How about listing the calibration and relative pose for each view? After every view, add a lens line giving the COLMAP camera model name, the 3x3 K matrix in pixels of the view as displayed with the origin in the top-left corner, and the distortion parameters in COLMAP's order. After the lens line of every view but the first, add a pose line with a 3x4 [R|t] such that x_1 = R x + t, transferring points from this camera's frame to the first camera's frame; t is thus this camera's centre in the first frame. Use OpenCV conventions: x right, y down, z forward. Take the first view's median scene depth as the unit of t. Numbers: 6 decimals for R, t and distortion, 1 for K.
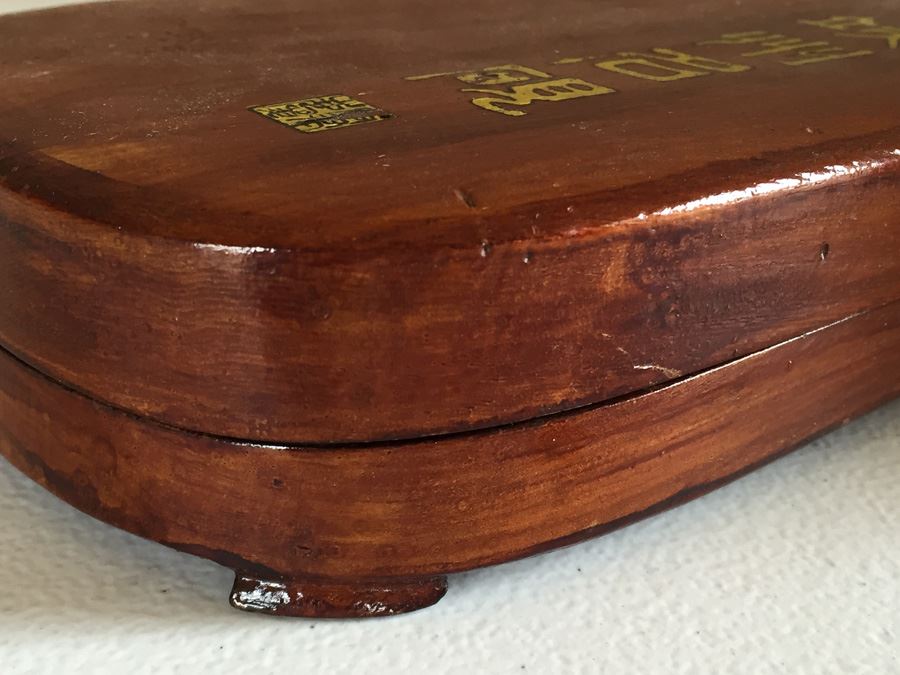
lens RADIAL K [[1283.4, 0, 449.2], [0, 1283.4, 339.9], [0, 0, 1]] dist [0.047929, 0.000000]
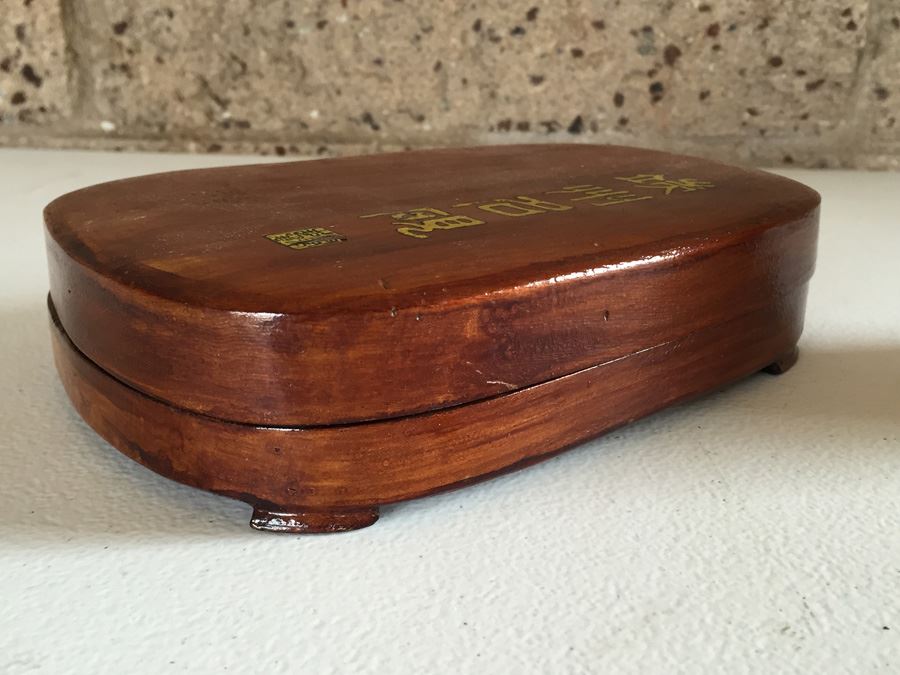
lens RADIAL K [[1040.2, 0, 454.3], [0, 1040.2, 334.9], [0, 0, 1]] dist [0.051991, 0.000000]
pose [[0.999896, -0.014417, 0.000657, 0.099192], [0.014422, 0.996398, -0.083559, 0.072923], [0.000550, 0.083560, 0.996503, -0.381050]]
